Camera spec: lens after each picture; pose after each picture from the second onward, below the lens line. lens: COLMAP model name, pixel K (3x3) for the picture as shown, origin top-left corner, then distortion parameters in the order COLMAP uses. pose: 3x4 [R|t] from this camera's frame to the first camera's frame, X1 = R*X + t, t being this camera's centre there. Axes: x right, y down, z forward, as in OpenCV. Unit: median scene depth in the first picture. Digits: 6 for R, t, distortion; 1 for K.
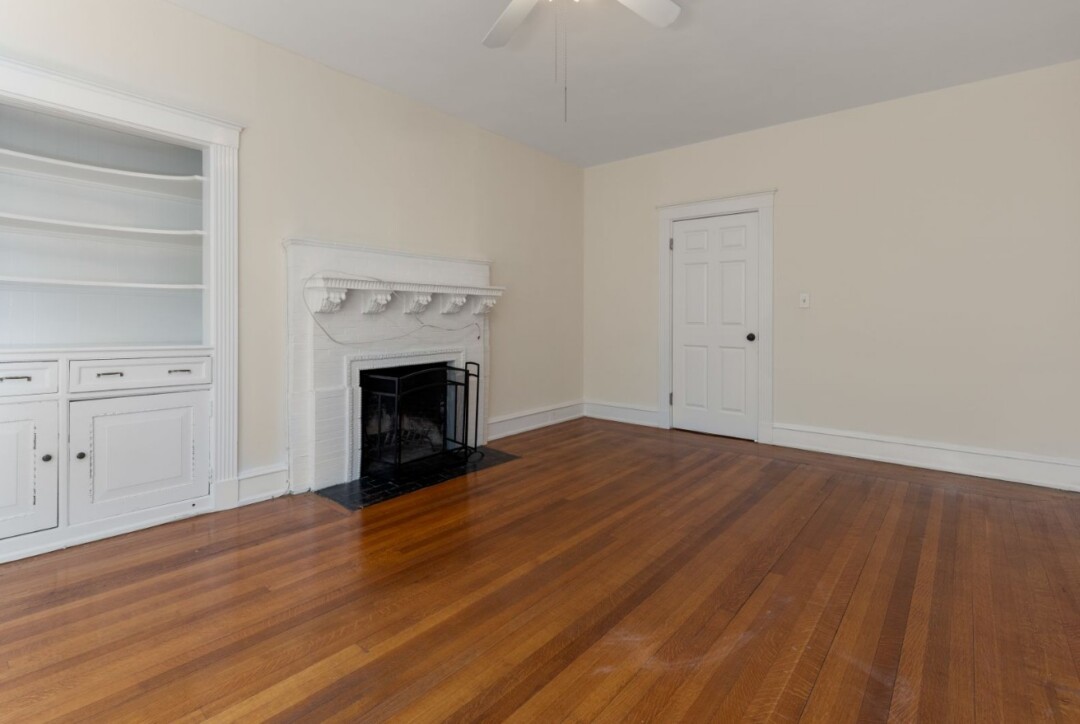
lens RADIAL K [[508.5, 0, 539.4], [0, 508.5, 324.5], [0, 0, 1]] dist [0.000558, -0.000857]
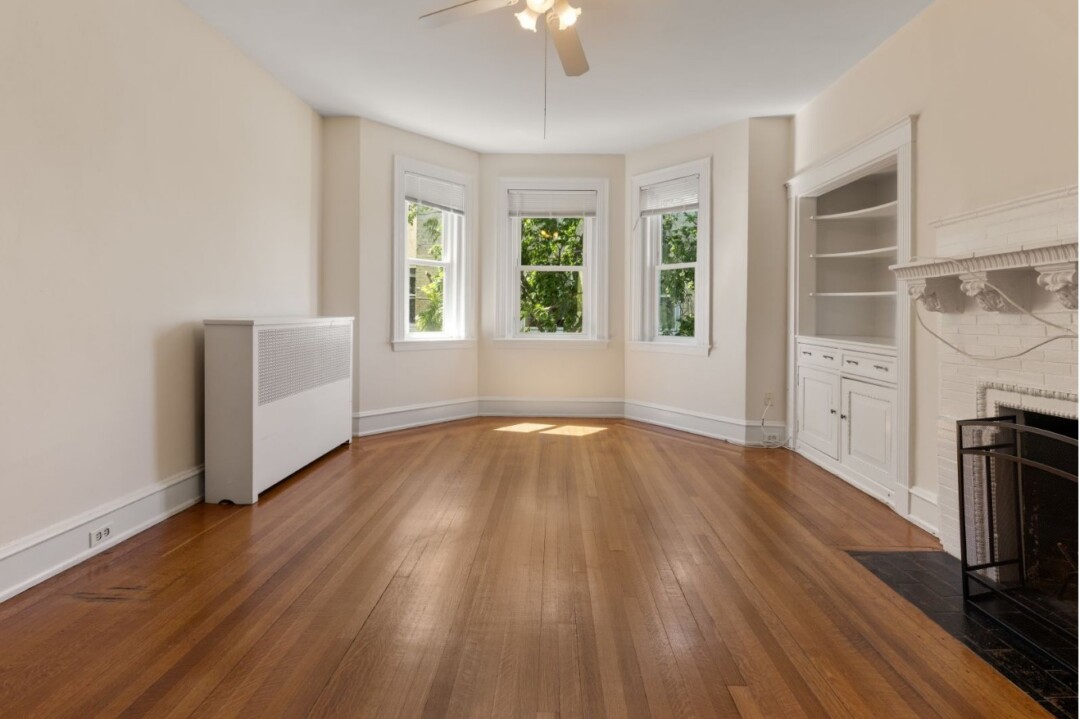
lens RADIAL K [[500.5, 0, 543.2], [0, 500.5, 315.1], [0, 0, 1]] dist [0.000942, -0.000156]
pose [[-0.781464, -0.016807, -0.623724, 0.463618], [-0.023838, 0.999712, 0.002929, -0.007426], [0.623495, 0.017157, -0.781639, 1.155073]]
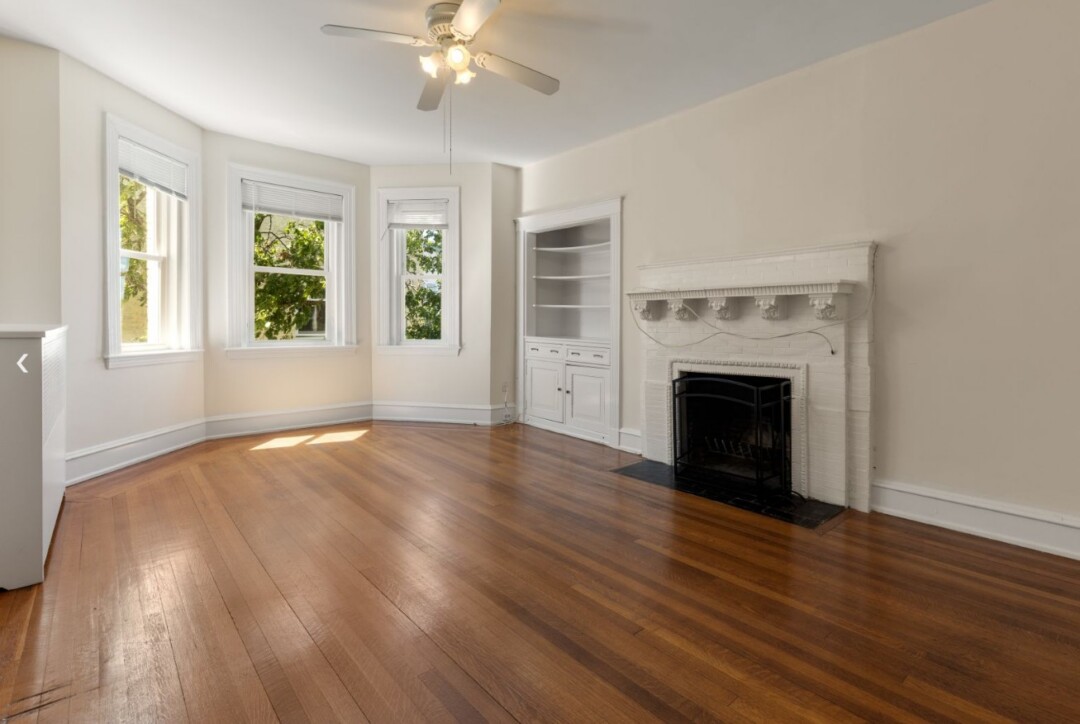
lens RADIAL K [[508.5, 0, 539.4], [0, 508.5, 324.5], [0, 0, 1]] dist [0.000558, -0.000857]
pose [[-0.160756, -0.005938, -0.986976, 0.833968], [-0.020163, 0.999793, -0.002731, -0.003622], [0.986788, 0.019461, -0.160843, 0.893066]]
